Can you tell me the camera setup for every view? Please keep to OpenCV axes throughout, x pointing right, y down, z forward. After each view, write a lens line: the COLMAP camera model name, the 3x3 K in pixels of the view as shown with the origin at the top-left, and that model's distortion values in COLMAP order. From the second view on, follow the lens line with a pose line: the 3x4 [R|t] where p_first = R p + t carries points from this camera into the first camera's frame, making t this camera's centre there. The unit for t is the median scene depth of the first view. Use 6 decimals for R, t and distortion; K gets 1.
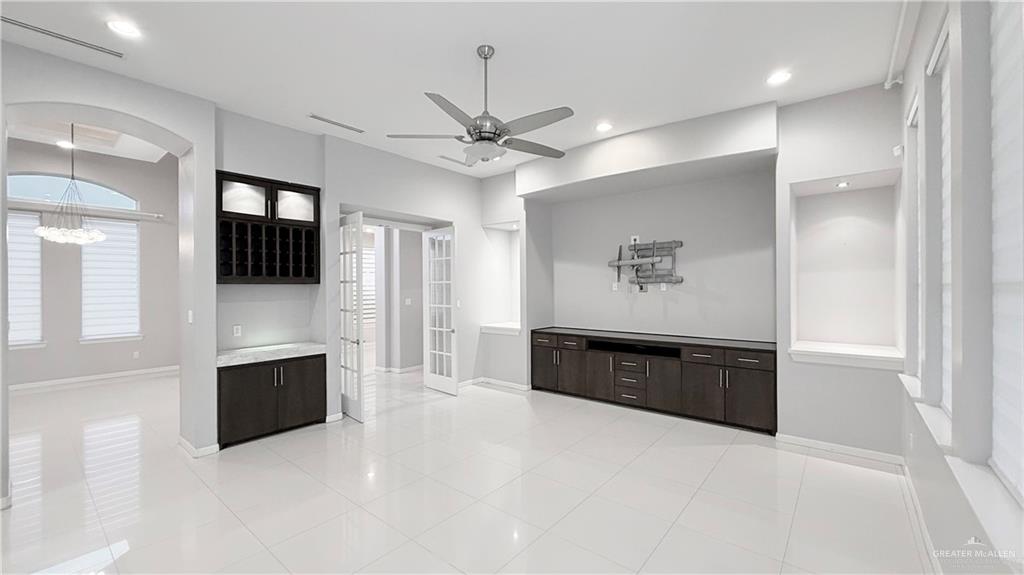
lens RADIAL K [[407.9, 0, 510.0], [0, 407.9, 287.8], [0, 0, 1]] dist [0.001268, -0.000265]
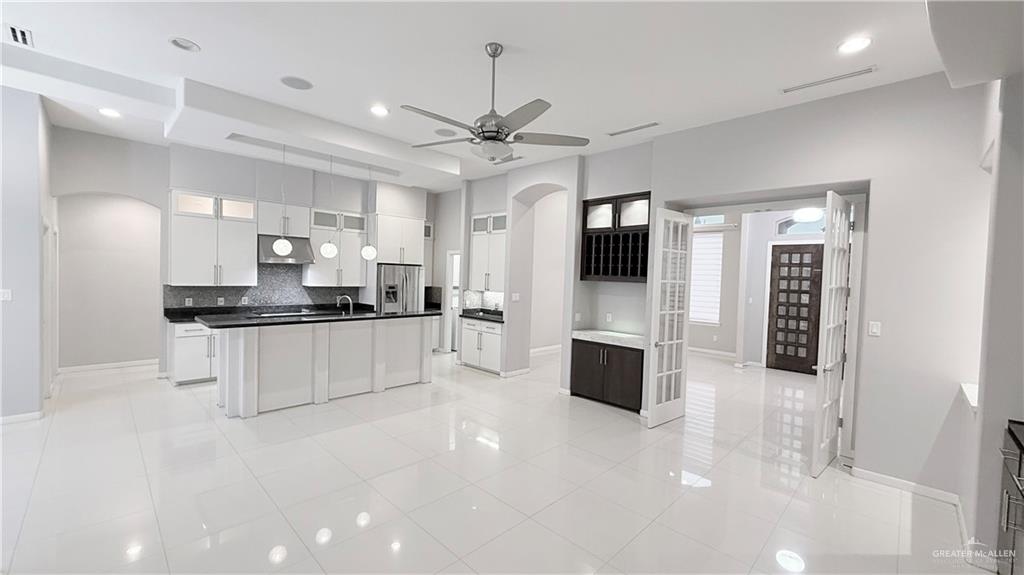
lens RADIAL K [[407.9, 0, 510.0], [0, 407.9, 287.8], [0, 0, 1]] dist [0.001268, -0.000265]
pose [[-0.083907, 0.032046, -0.995958, 0.607715], [-0.033467, 0.998828, 0.034958, -0.022208], [0.995911, 0.036265, -0.082736, 0.732814]]
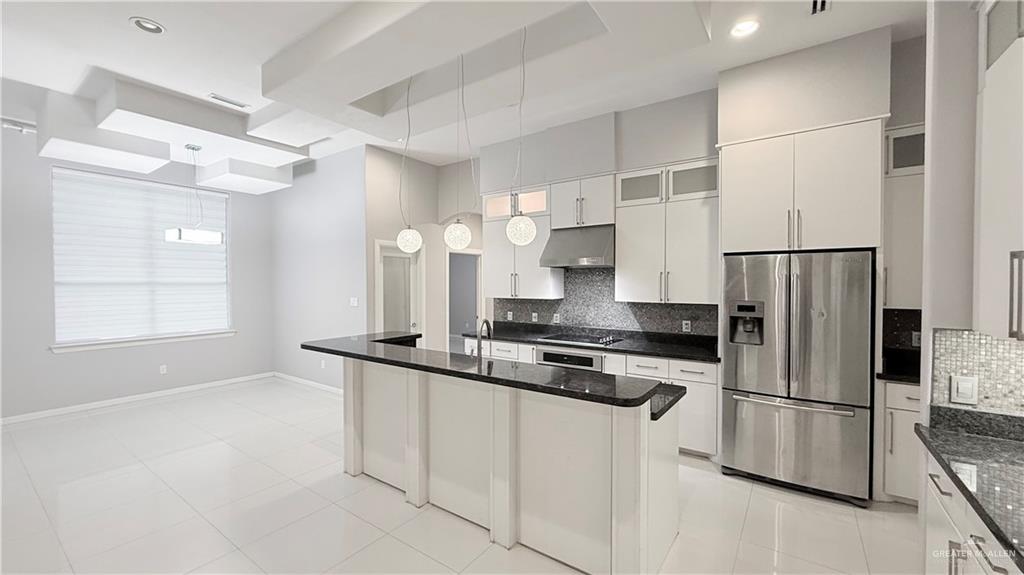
lens RADIAL K [[407.9, 0, 510.0], [0, 407.9, 287.8], [0, 0, 1]] dist [0.001268, -0.000265]
pose [[-0.997221, 0.006907, -0.074173, -0.494077], [0.005522, 0.999807, 0.018859, -0.000633], [0.074289, 0.018397, -0.997067, 0.780396]]
